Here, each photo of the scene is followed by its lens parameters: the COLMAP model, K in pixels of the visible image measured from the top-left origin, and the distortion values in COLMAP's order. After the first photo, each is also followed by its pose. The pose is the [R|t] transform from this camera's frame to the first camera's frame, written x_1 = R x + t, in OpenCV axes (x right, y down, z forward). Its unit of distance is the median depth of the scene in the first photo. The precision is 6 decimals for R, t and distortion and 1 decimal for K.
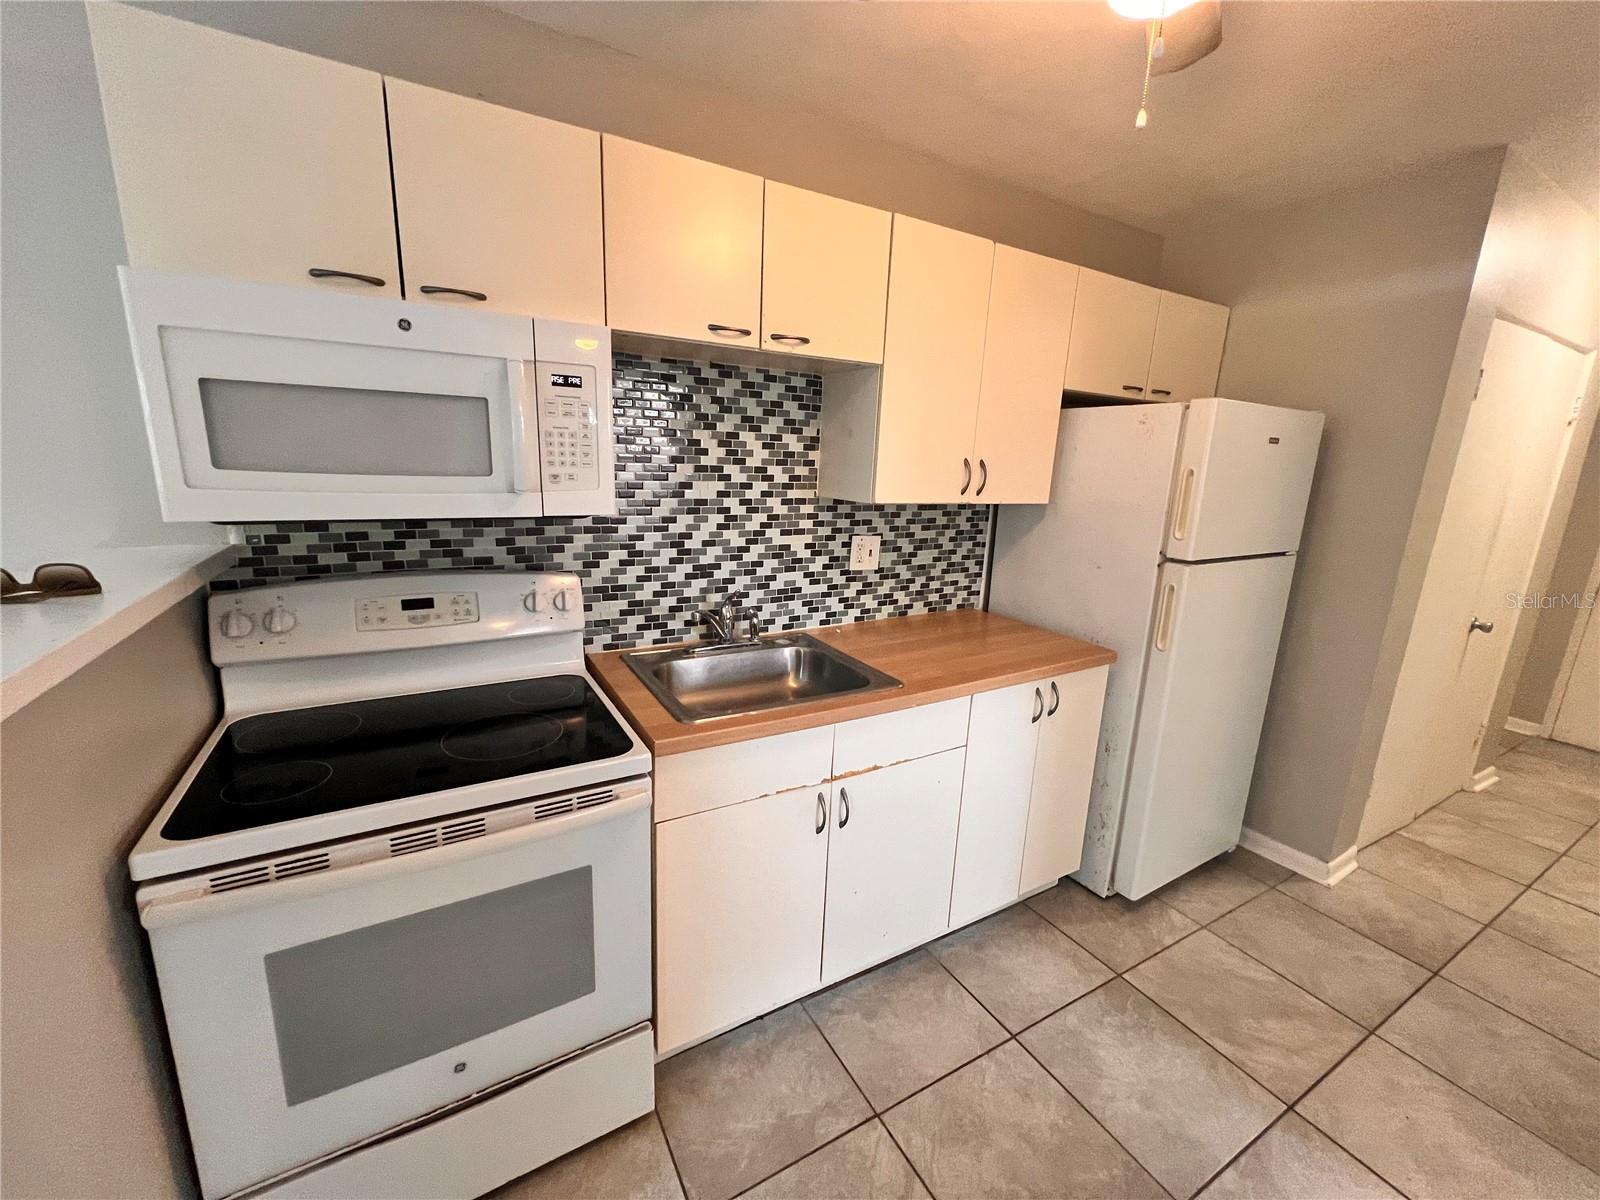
lens RADIAL K [[640.4, 0, 794.7], [0, 640.4, 603.4], [0, 0, 1]] dist [0.001330, 0.000212]
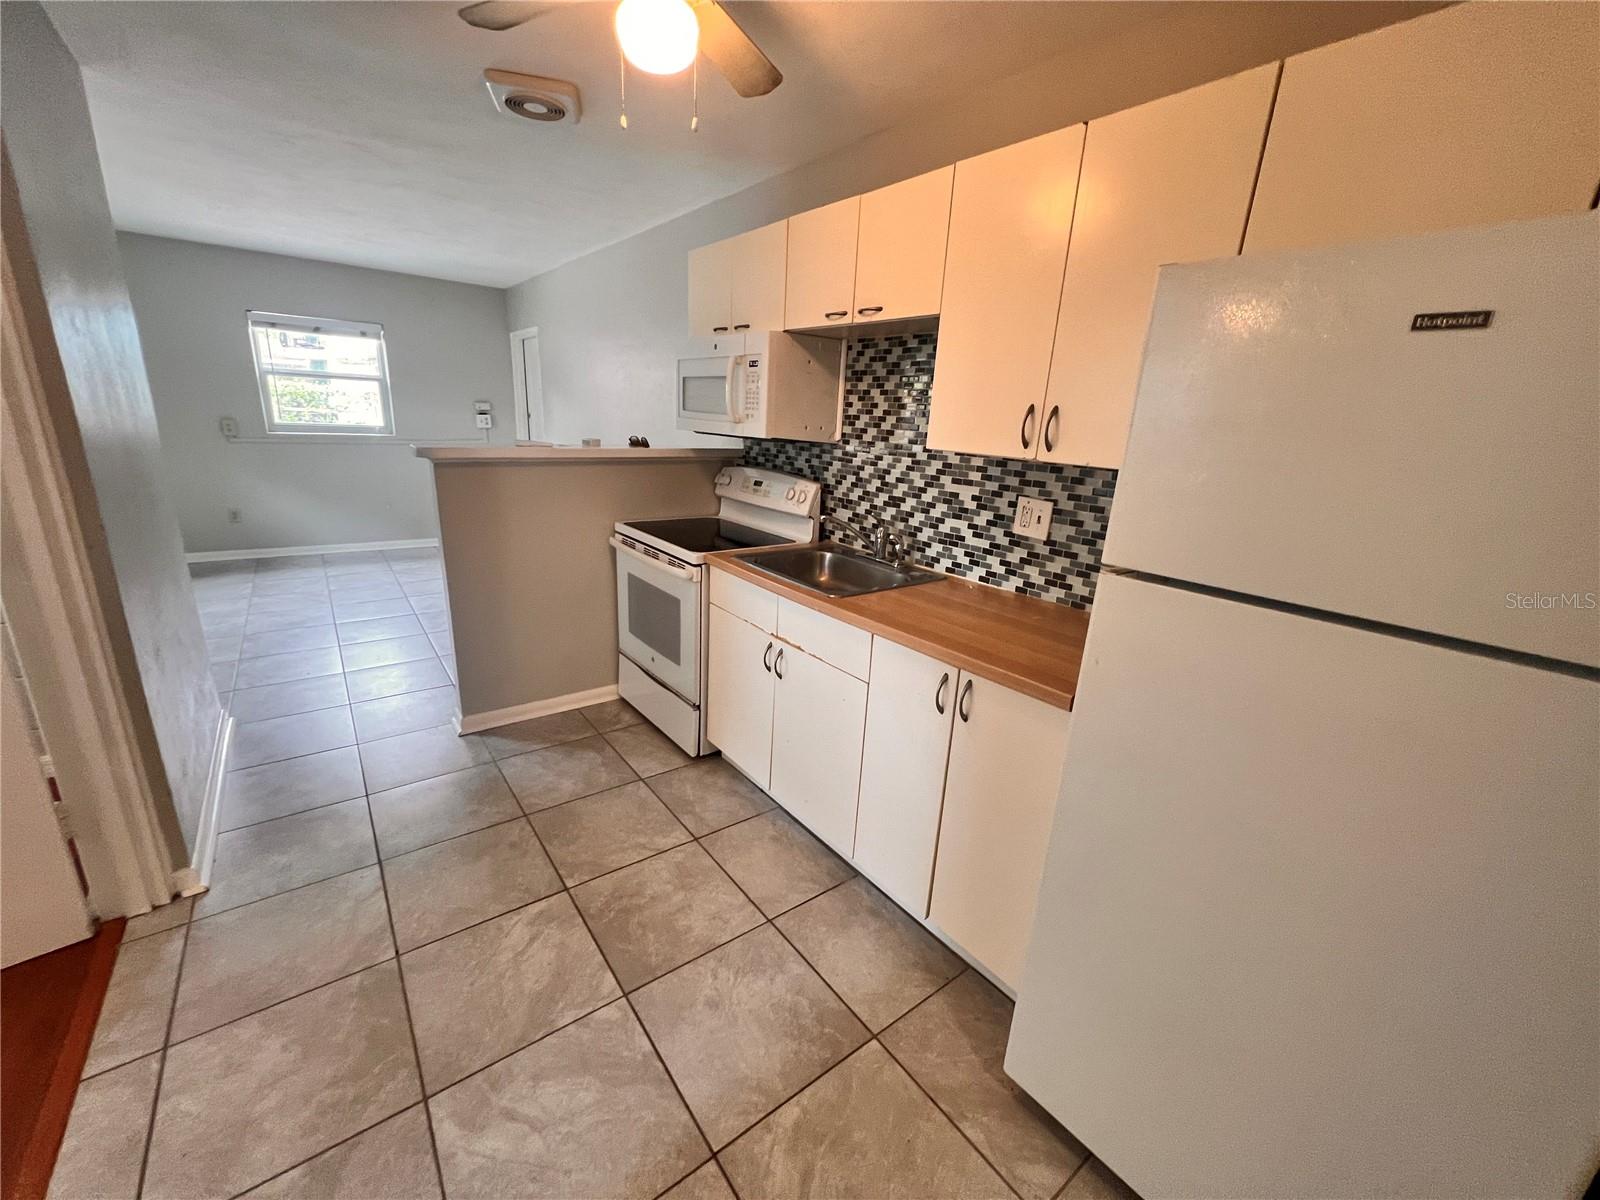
lens RADIAL K [[640.4, 0, 795.2], [0, 640.4, 603.2], [0, 0, 1]] dist [0.001330, 0.000212]
pose [[0.136698, 0.254938, -0.957246, 1.116050], [-0.266742, 0.940099, 0.212279, -0.079364], [0.954024, 0.226320, 0.196513, 0.613374]]
